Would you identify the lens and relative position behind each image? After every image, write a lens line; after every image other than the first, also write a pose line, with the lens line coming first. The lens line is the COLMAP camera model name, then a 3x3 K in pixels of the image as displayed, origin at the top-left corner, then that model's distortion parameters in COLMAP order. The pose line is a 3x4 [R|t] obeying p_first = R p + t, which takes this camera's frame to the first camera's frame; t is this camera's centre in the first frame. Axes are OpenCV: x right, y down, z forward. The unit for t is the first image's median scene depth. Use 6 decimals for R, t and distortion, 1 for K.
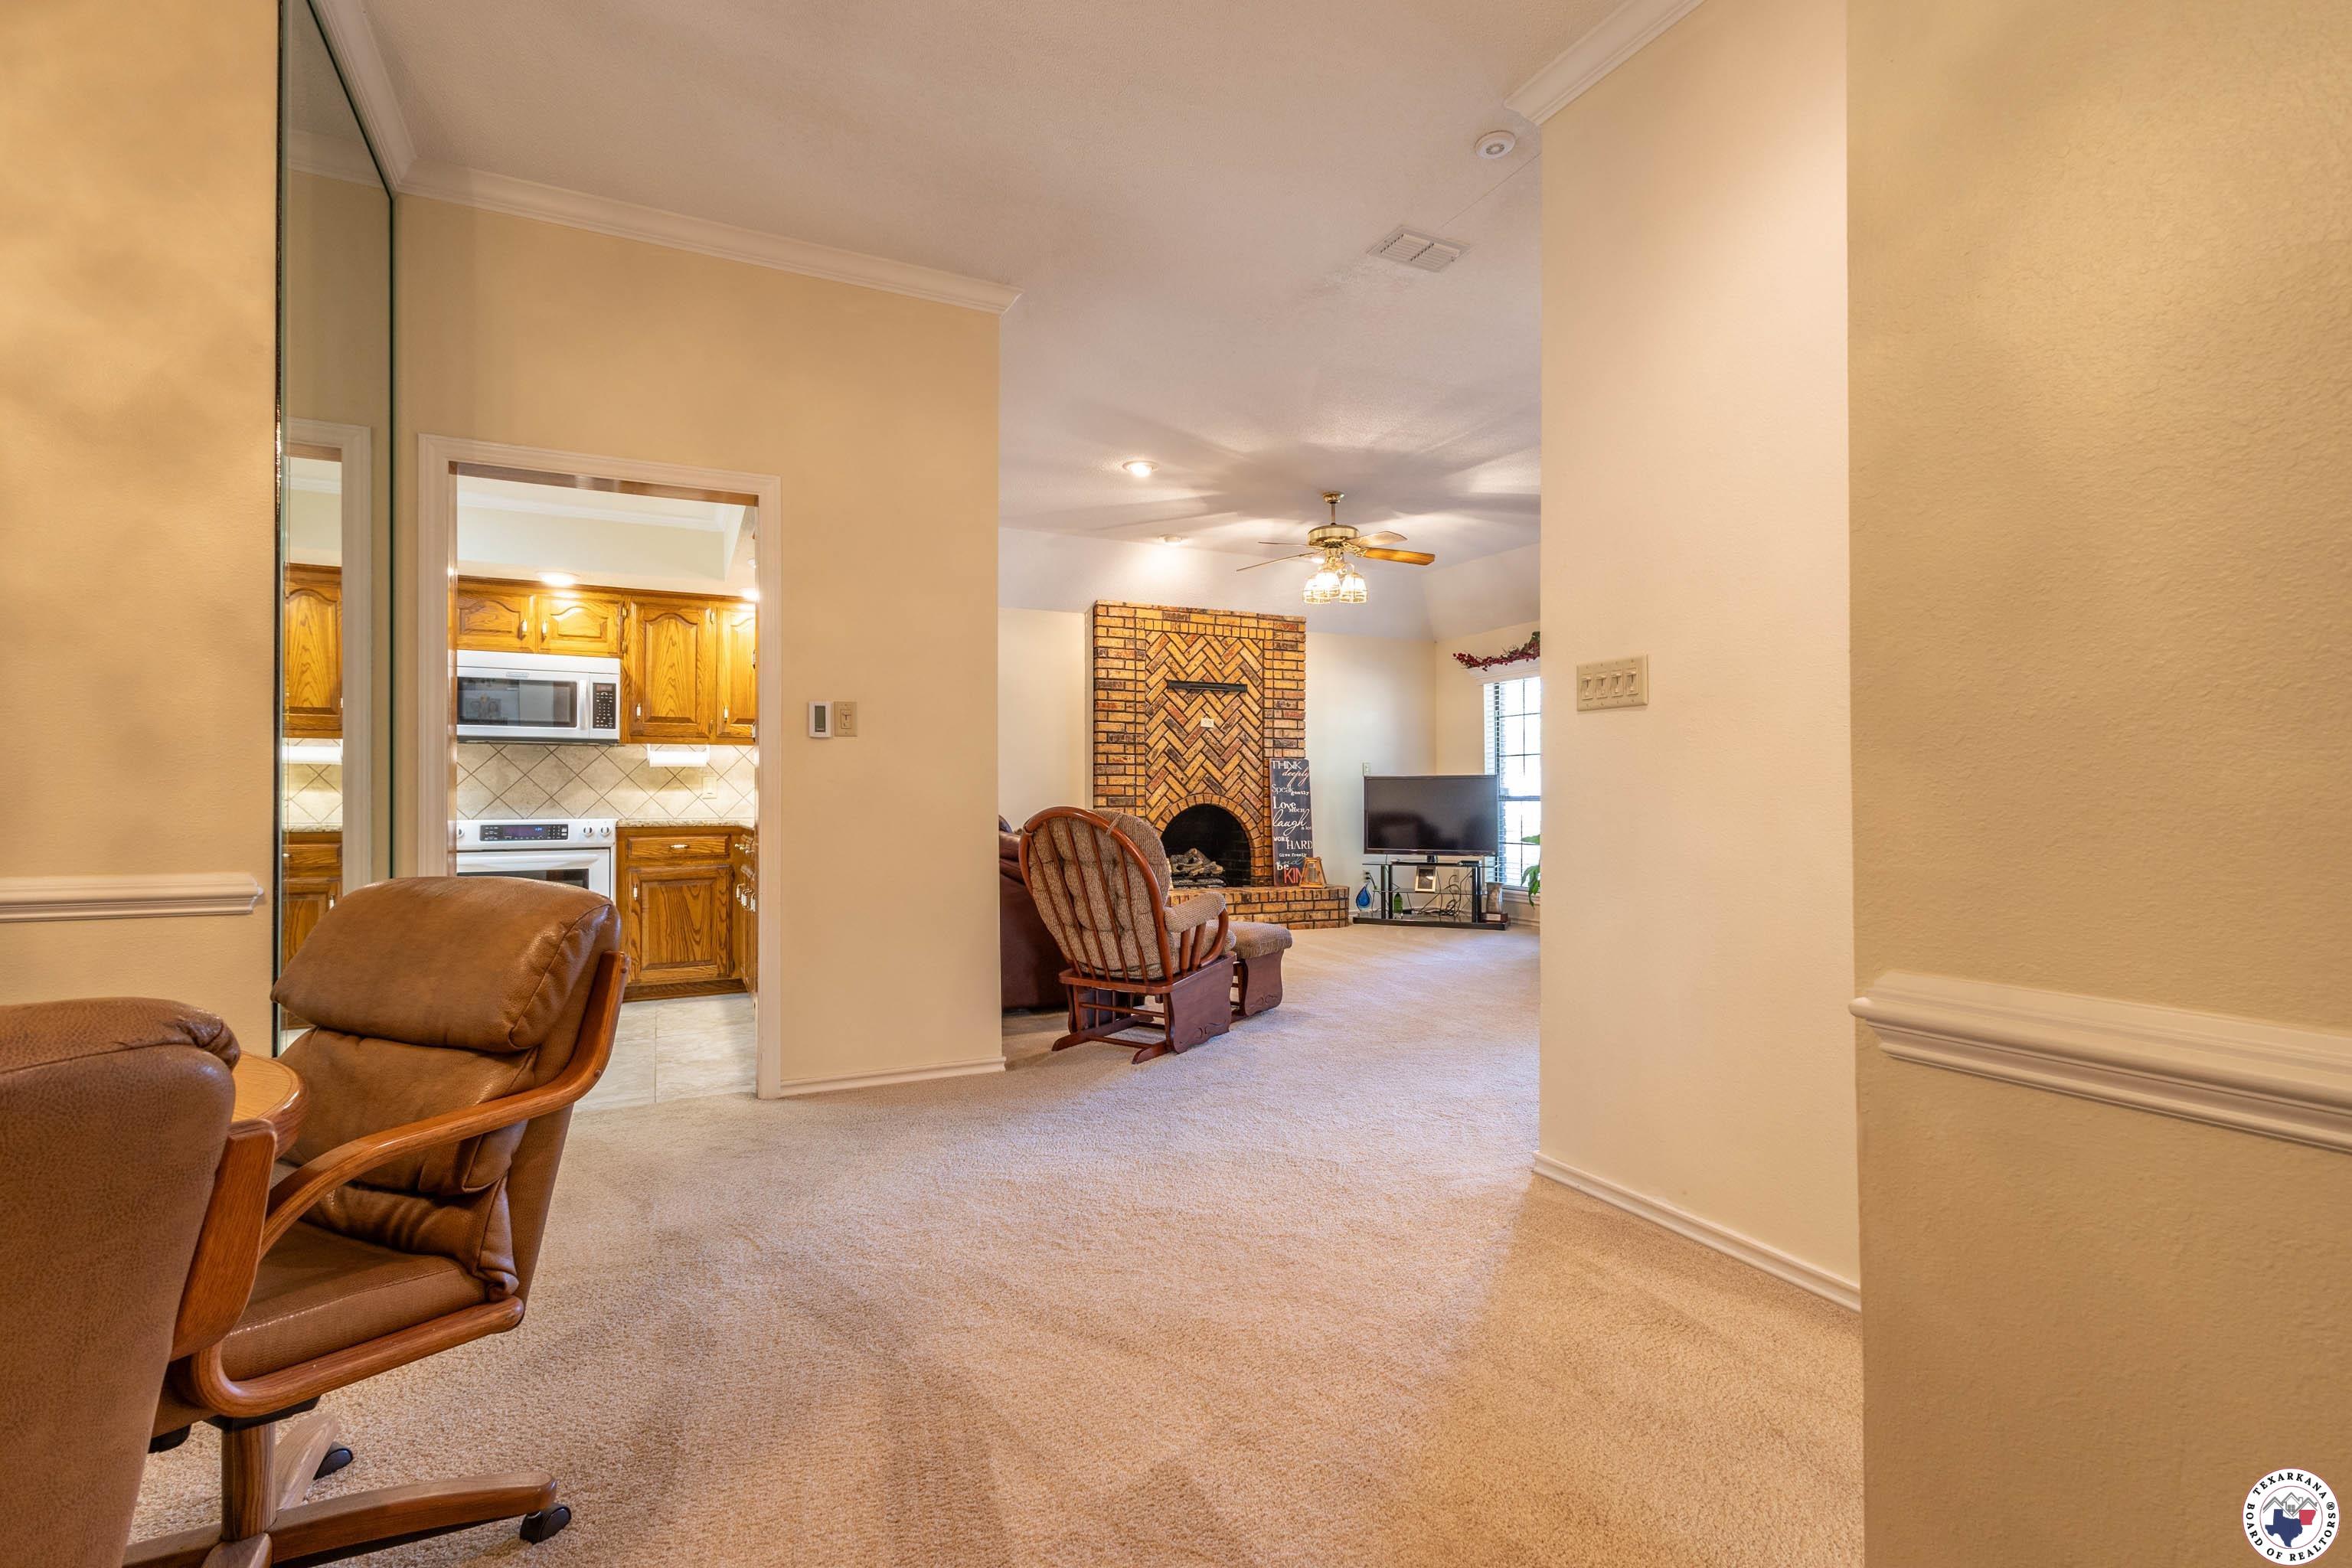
lens RADIAL K [[1071.7, 0, 1166.6], [0, 1071.7, 787.4], [0, 0, 1]] dist [0.013302, -0.003352]
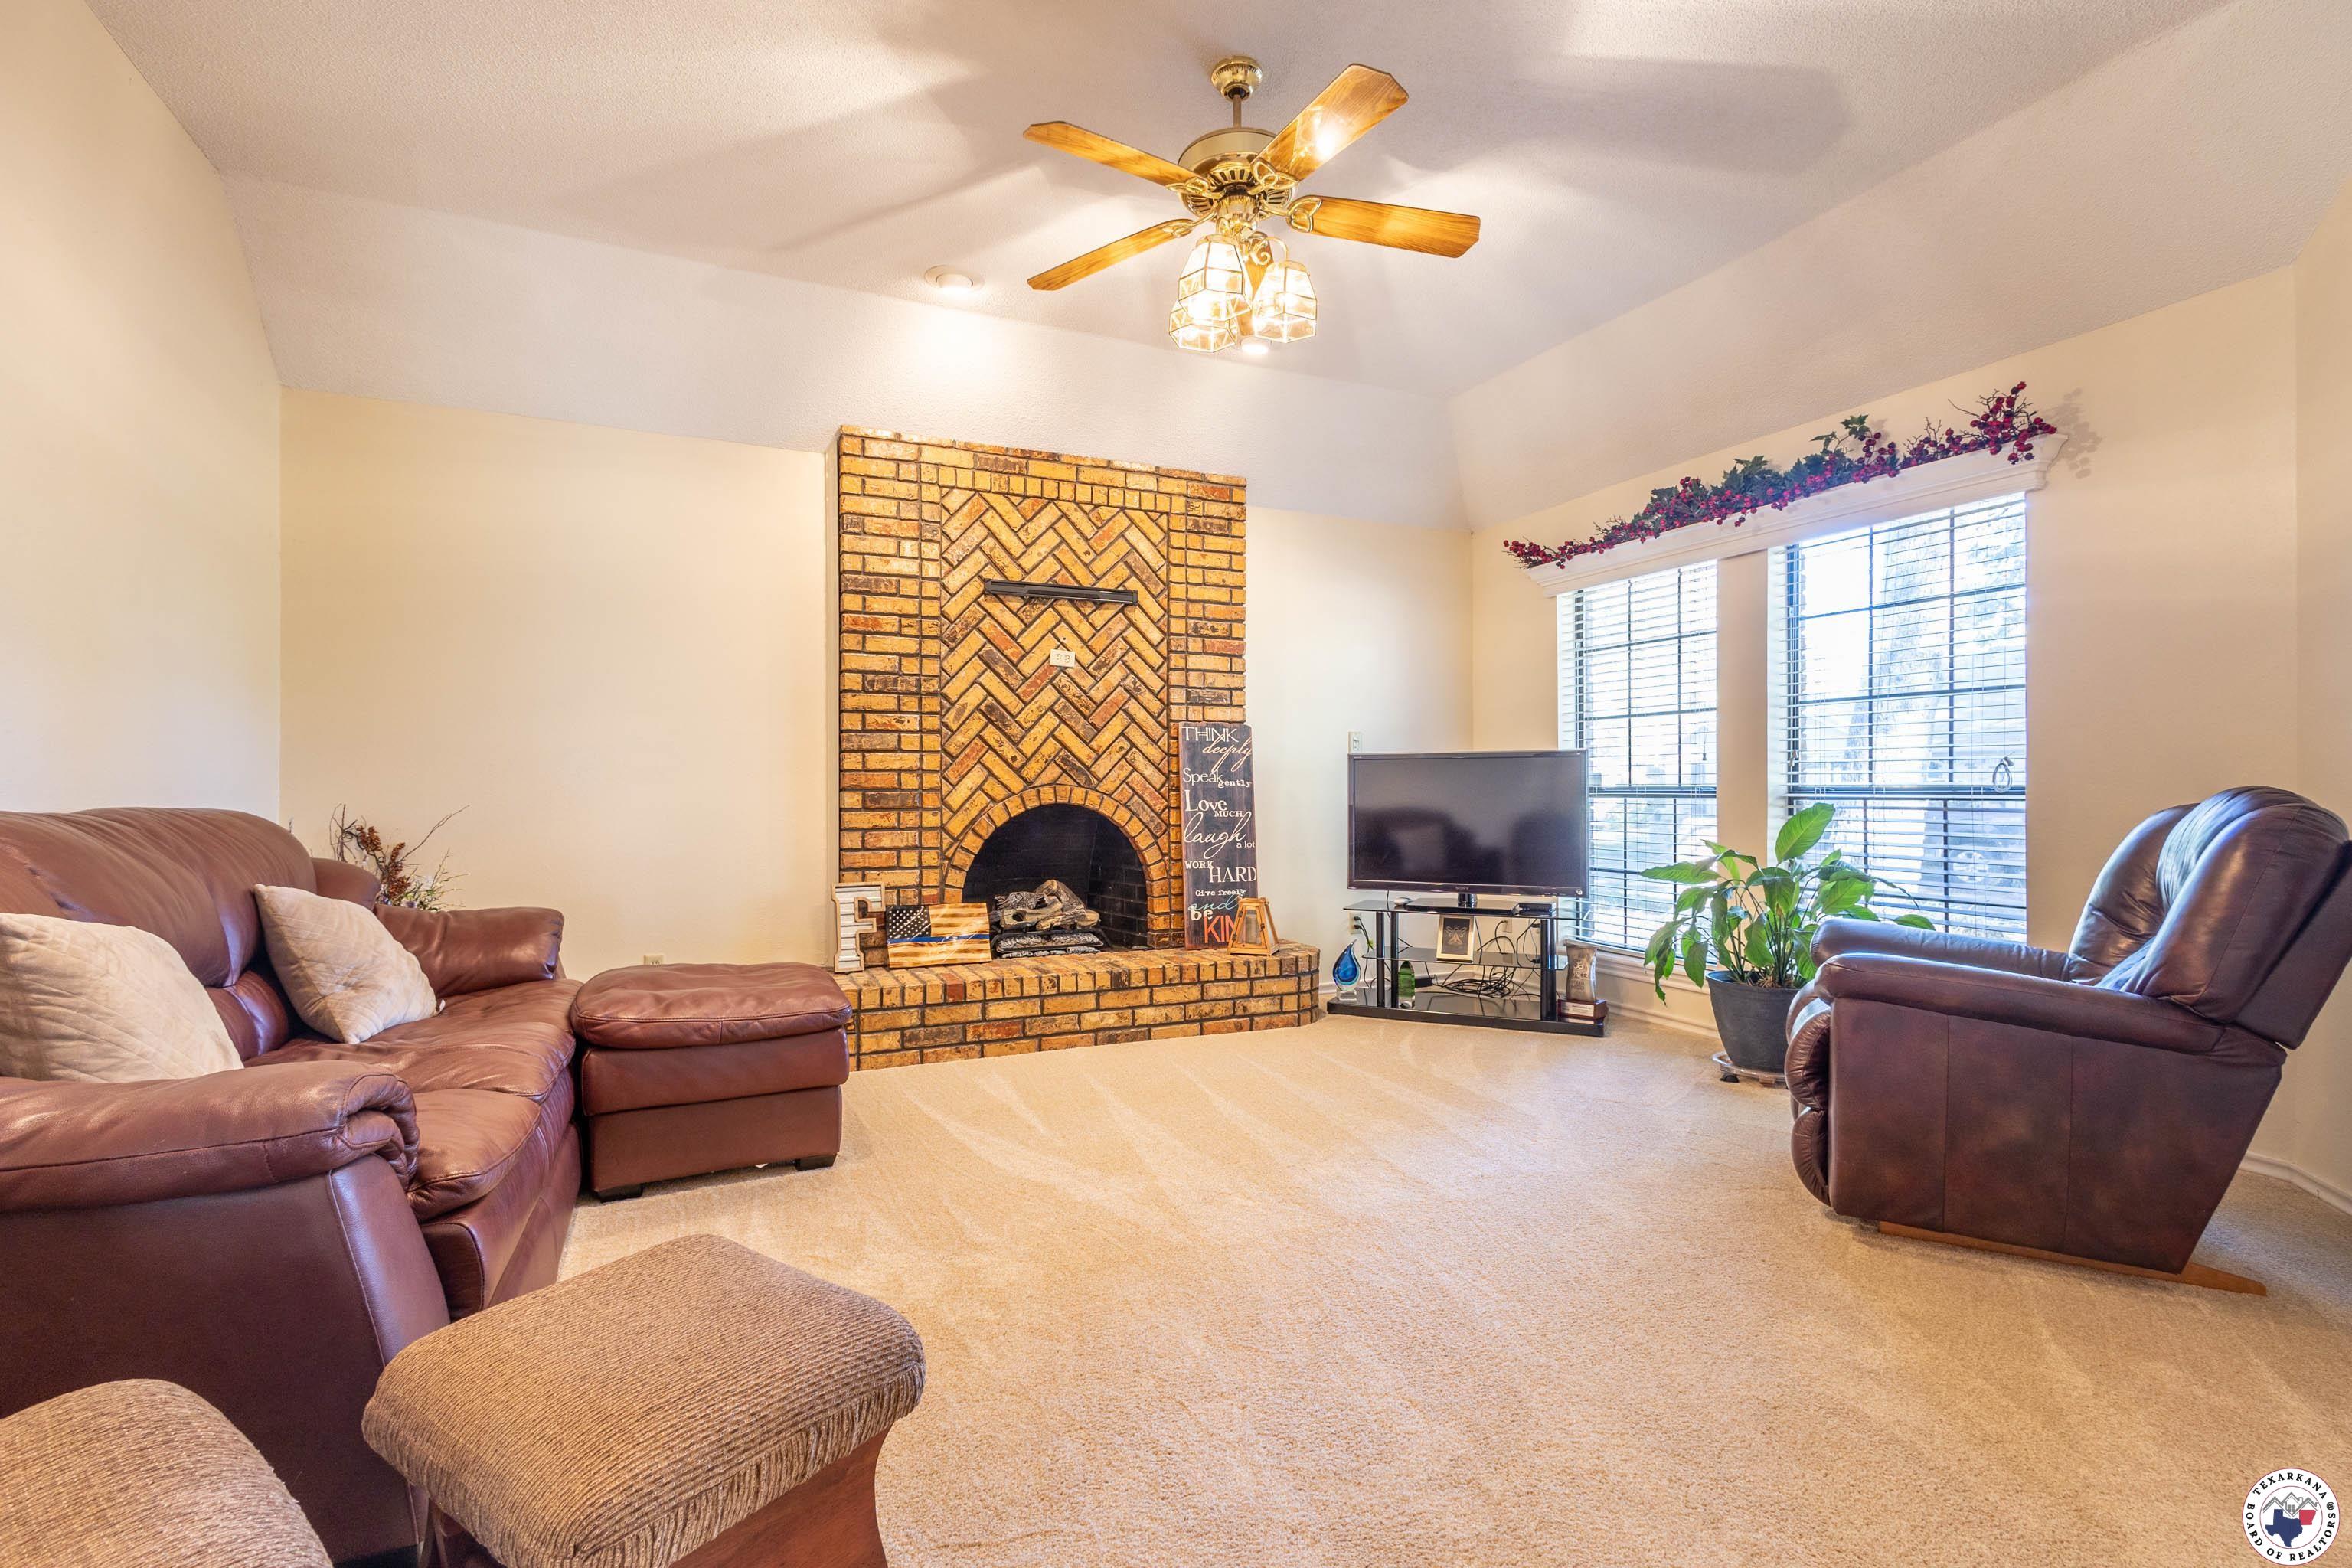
lens RADIAL K [[1071.7, 0, 1166.9], [0, 1071.7, 785.1], [0, 0, 1]] dist [0.013302, -0.003352]
pose [[0.999741, -0.001381, -0.022736, 0.106412], [0.001603, 0.999951, 0.009740, 0.000481], [0.022721, -0.009774, 0.999694, 0.448886]]
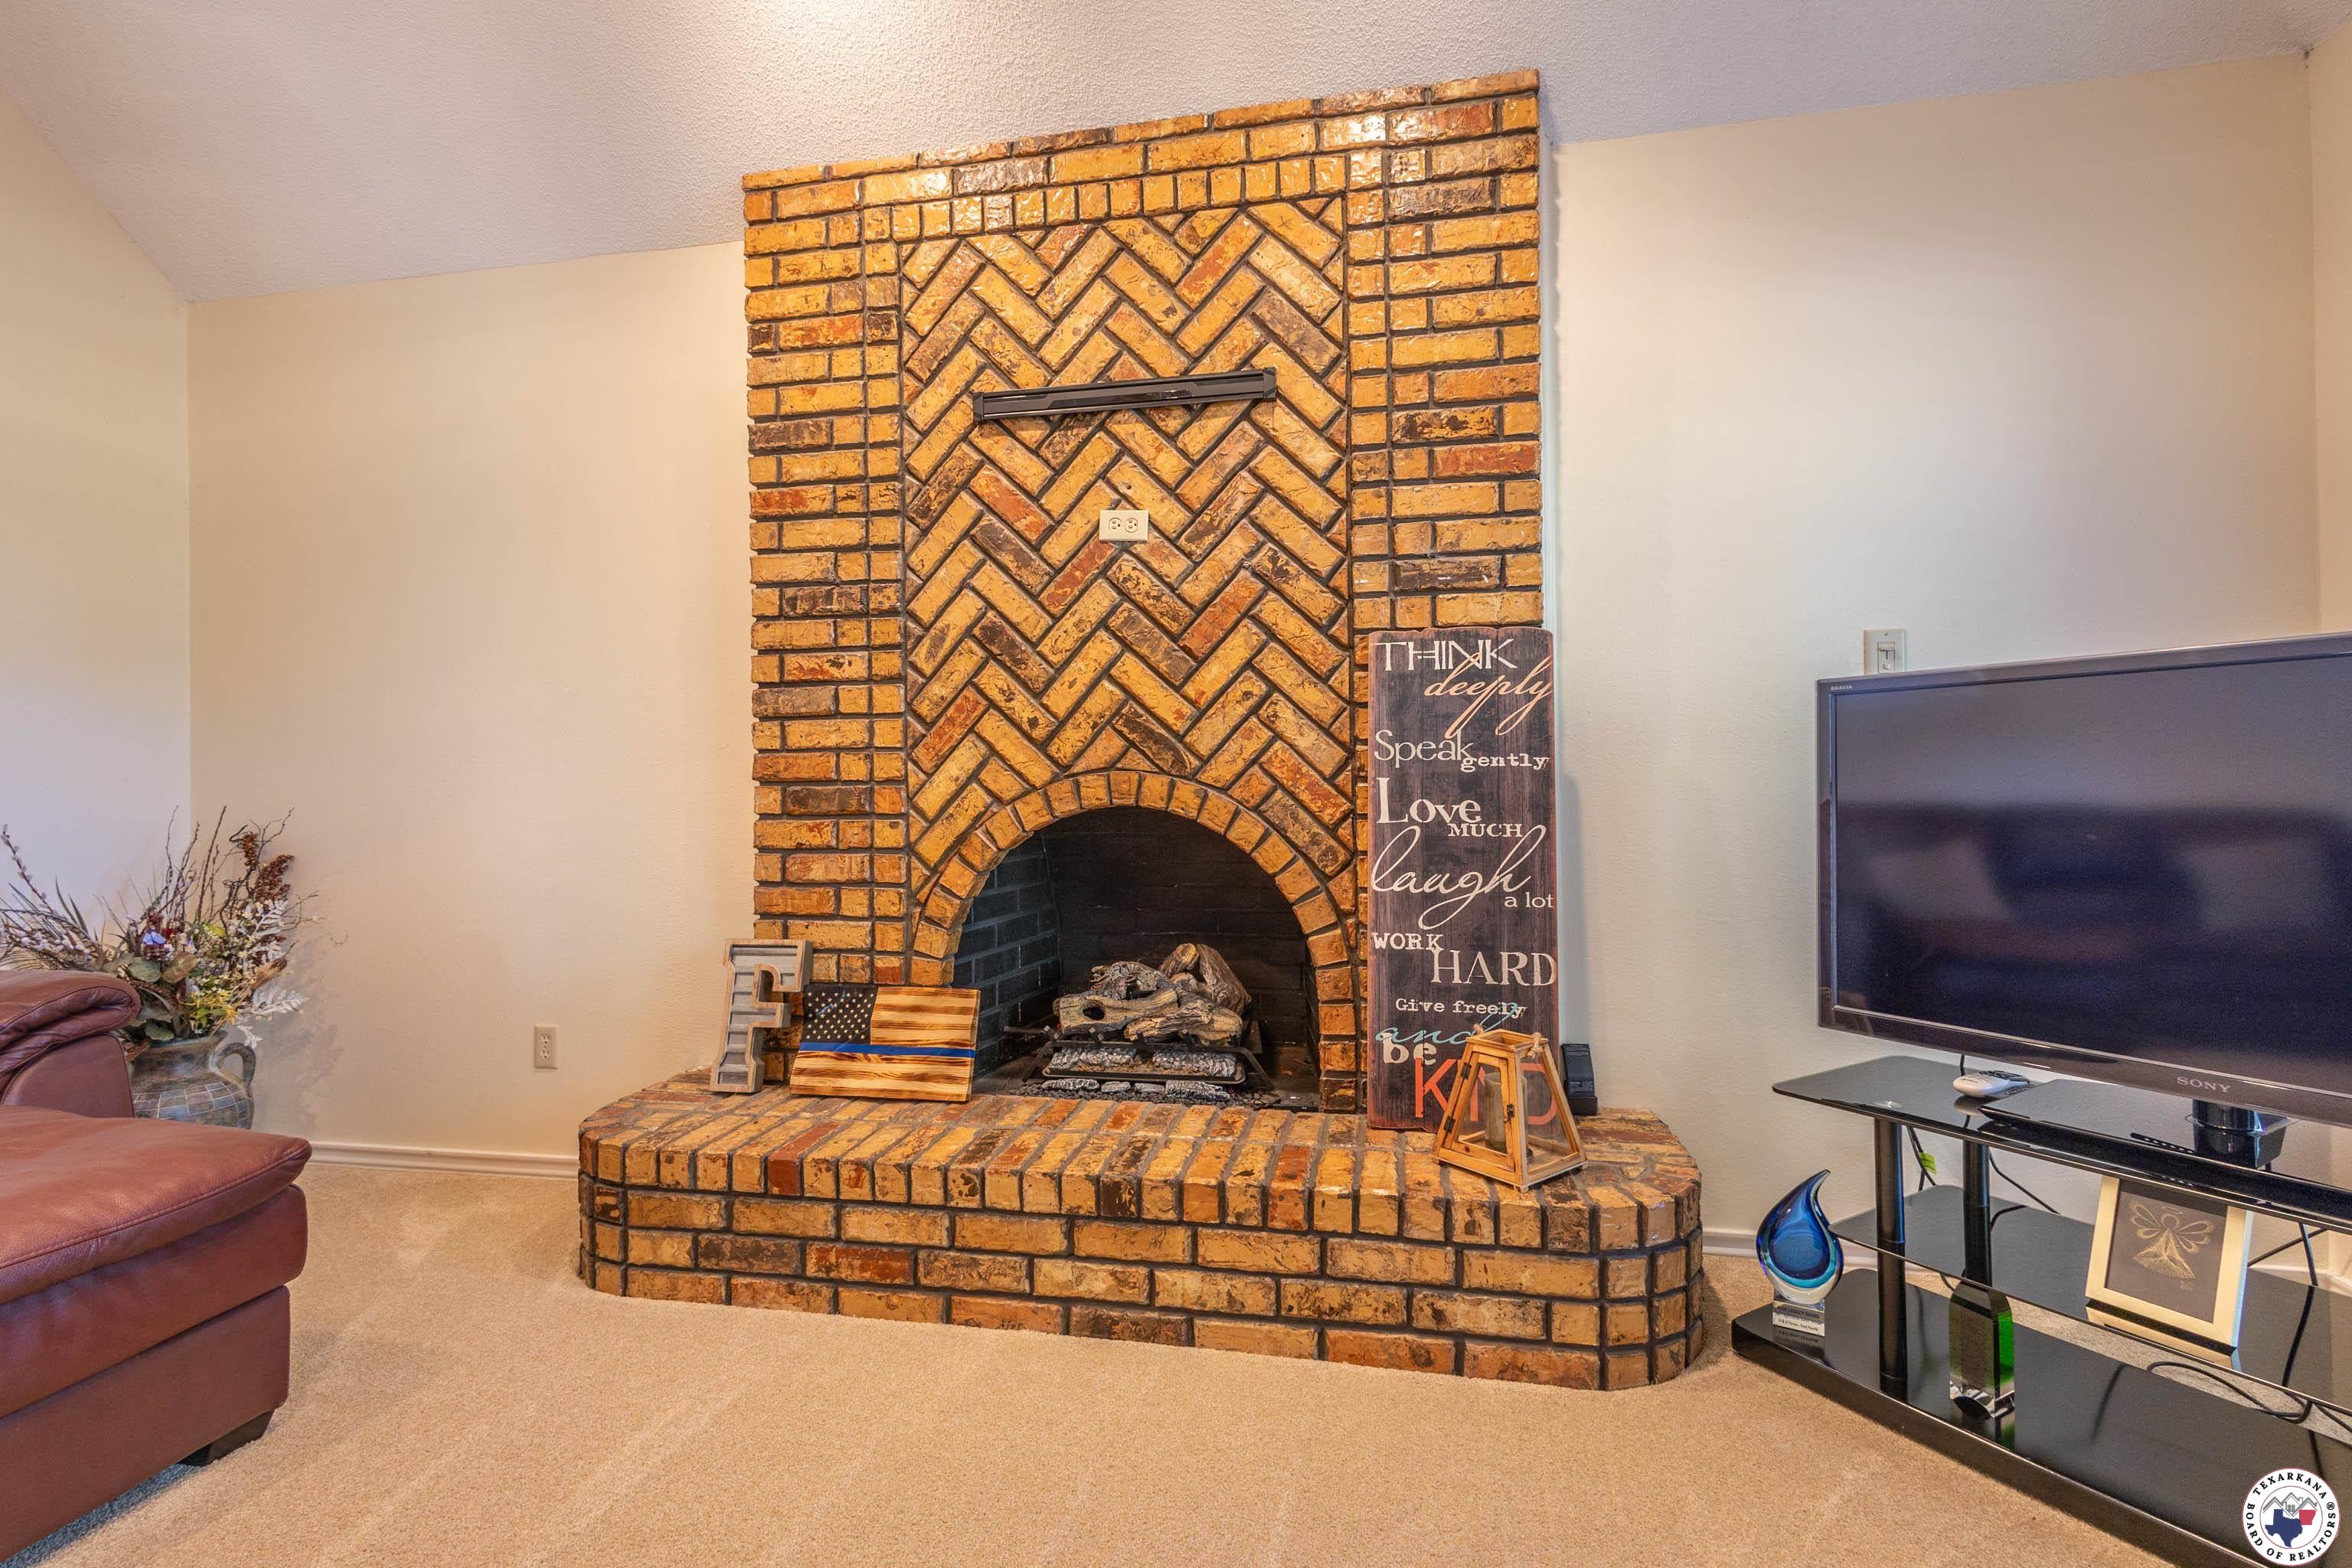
lens RADIAL K [[1071.7, 0, 1182.7], [0, 1071.7, 775.1], [0, 0, 1]] dist [0.013302, -0.003352]
pose [[0.805038, -0.010593, -0.593128, 0.224507], [0.019968, 0.999758, 0.009247, 0.004755], [0.592887, -0.019287, 0.805055, 0.787149]]
